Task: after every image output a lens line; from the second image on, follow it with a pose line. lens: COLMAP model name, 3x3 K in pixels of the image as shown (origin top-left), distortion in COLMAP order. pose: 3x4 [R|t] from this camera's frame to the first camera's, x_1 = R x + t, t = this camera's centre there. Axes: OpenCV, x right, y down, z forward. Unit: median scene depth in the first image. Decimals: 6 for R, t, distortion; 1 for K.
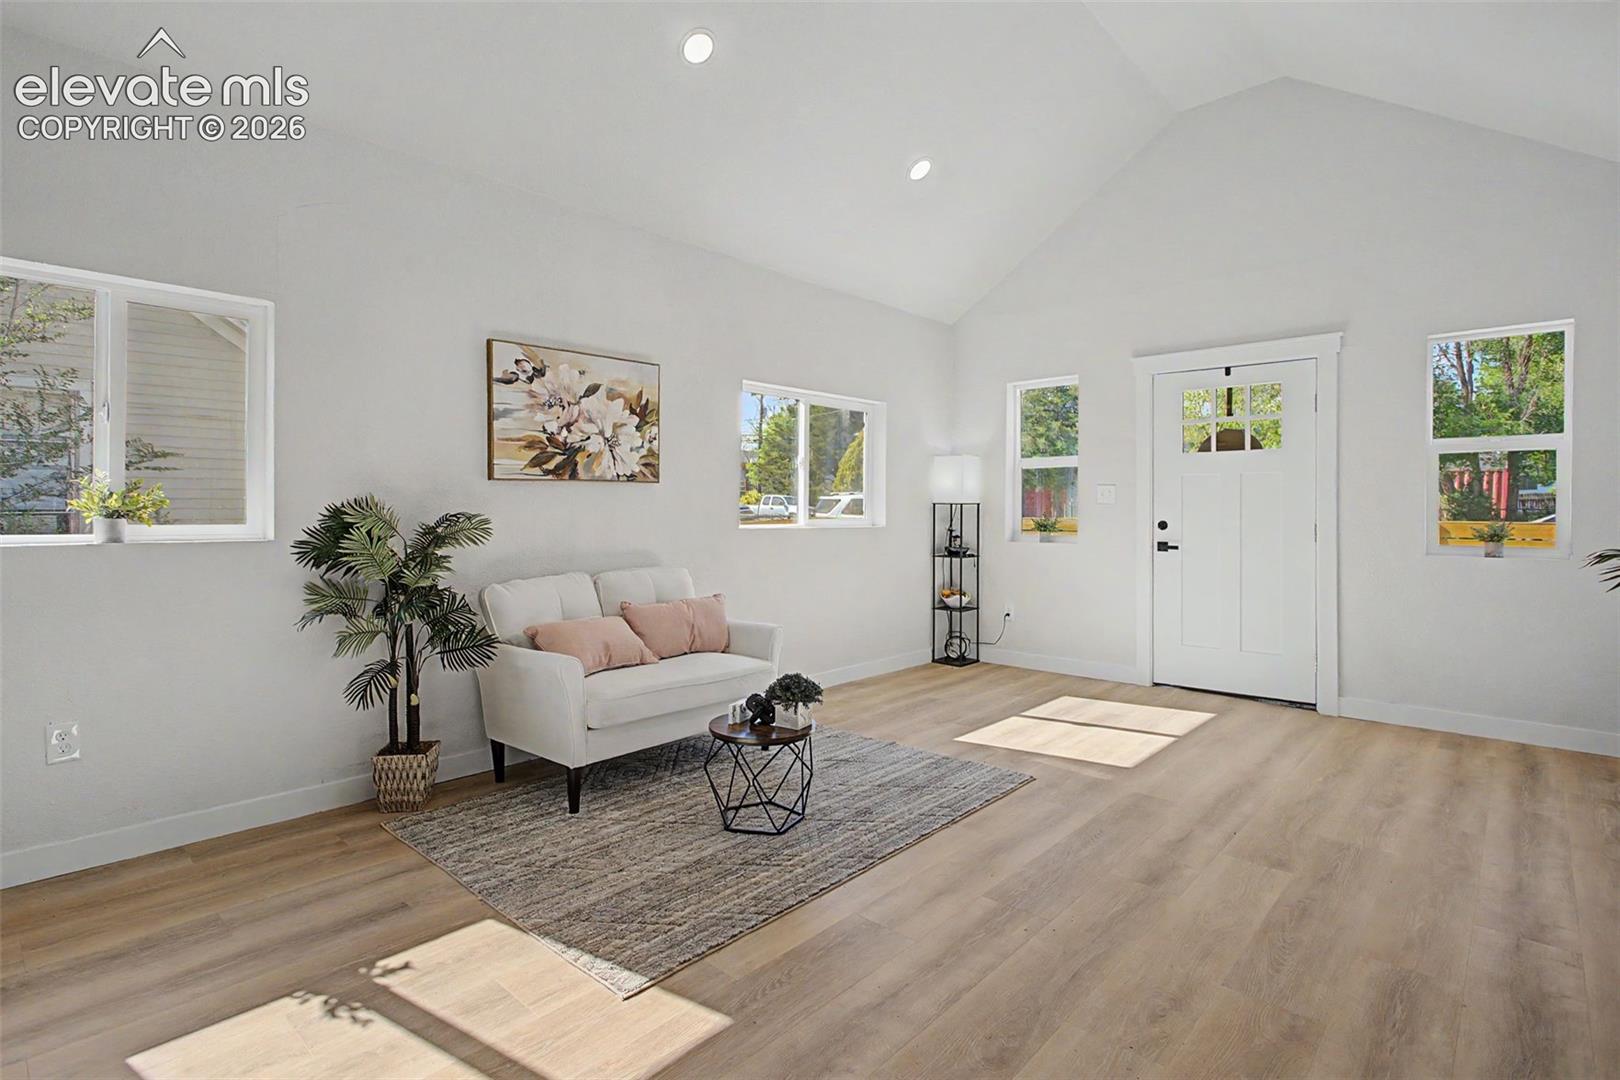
lens RADIAL K [[799.2, 0, 812.6], [0, 799.2, 519.6], [0, 0, 1]] dist [0.000127, 0.000308]
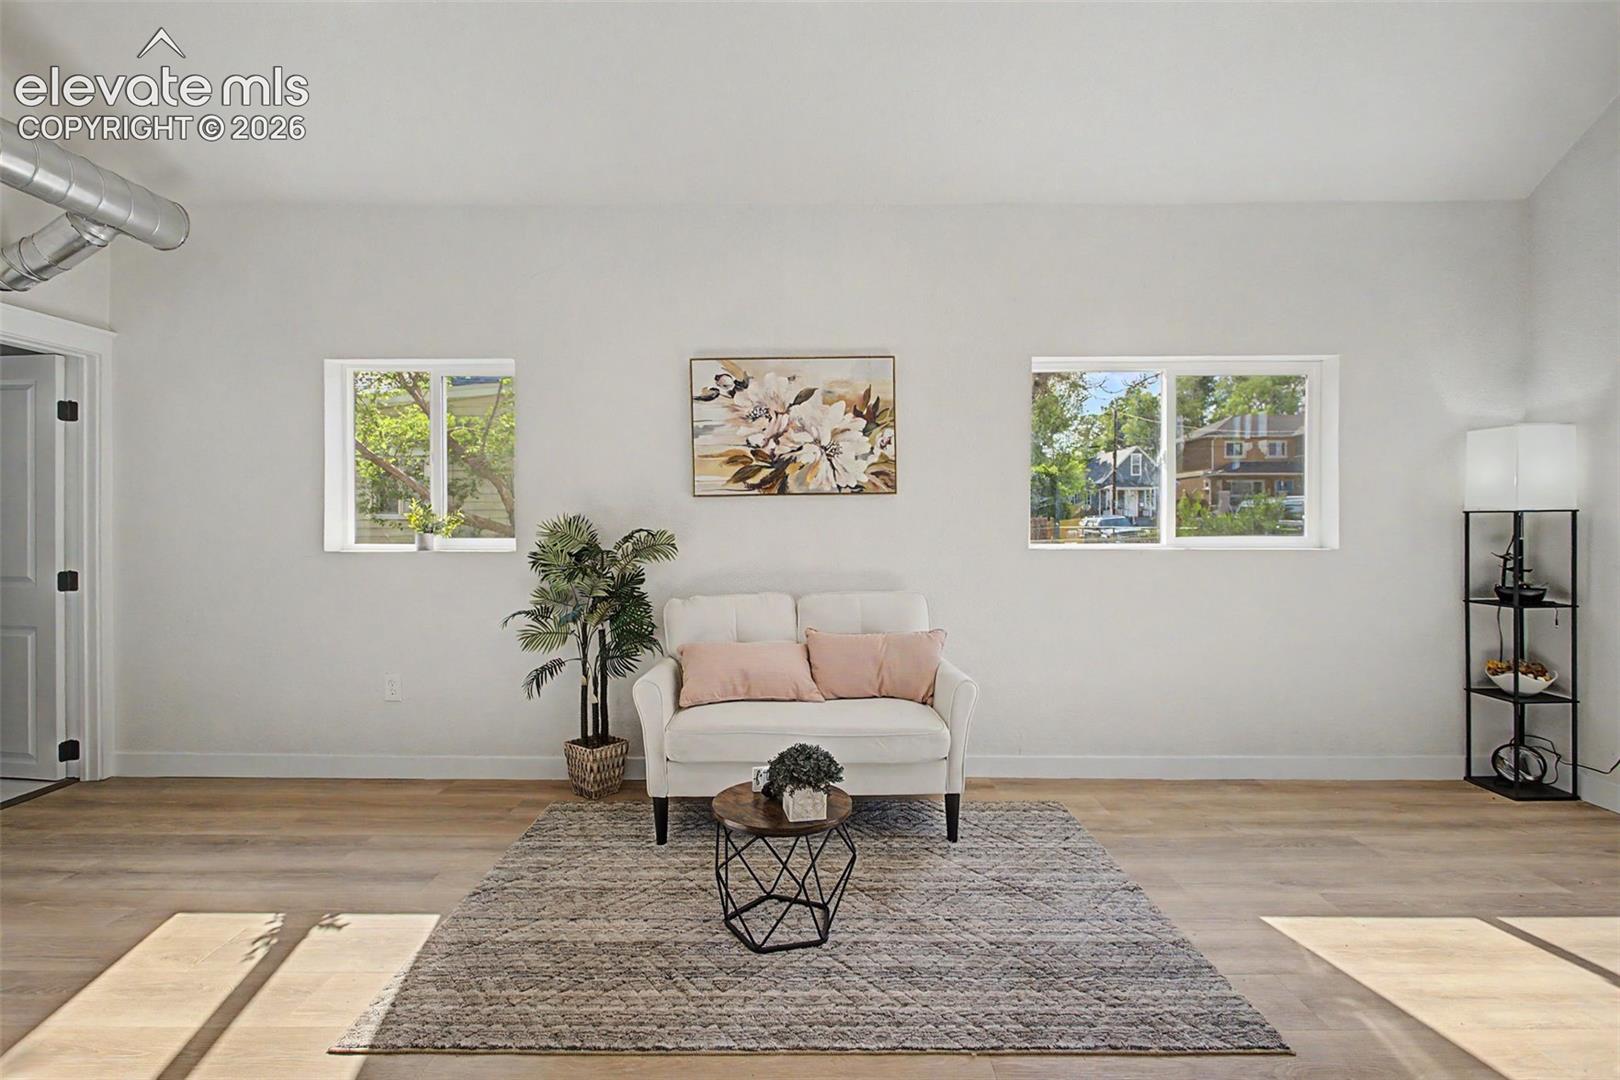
lens RADIAL K [[769.4, 0, 810.0], [0, 769.4, 540.0], [0, 0, 1]] dist [-0.014315, 0.001686]
pose [[0.668729, 0.001977, -0.743504, 0.400061], [-0.006223, 0.999976, -0.002938, 0.007208], [0.743480, 0.006592, 0.668725, 0.422538]]
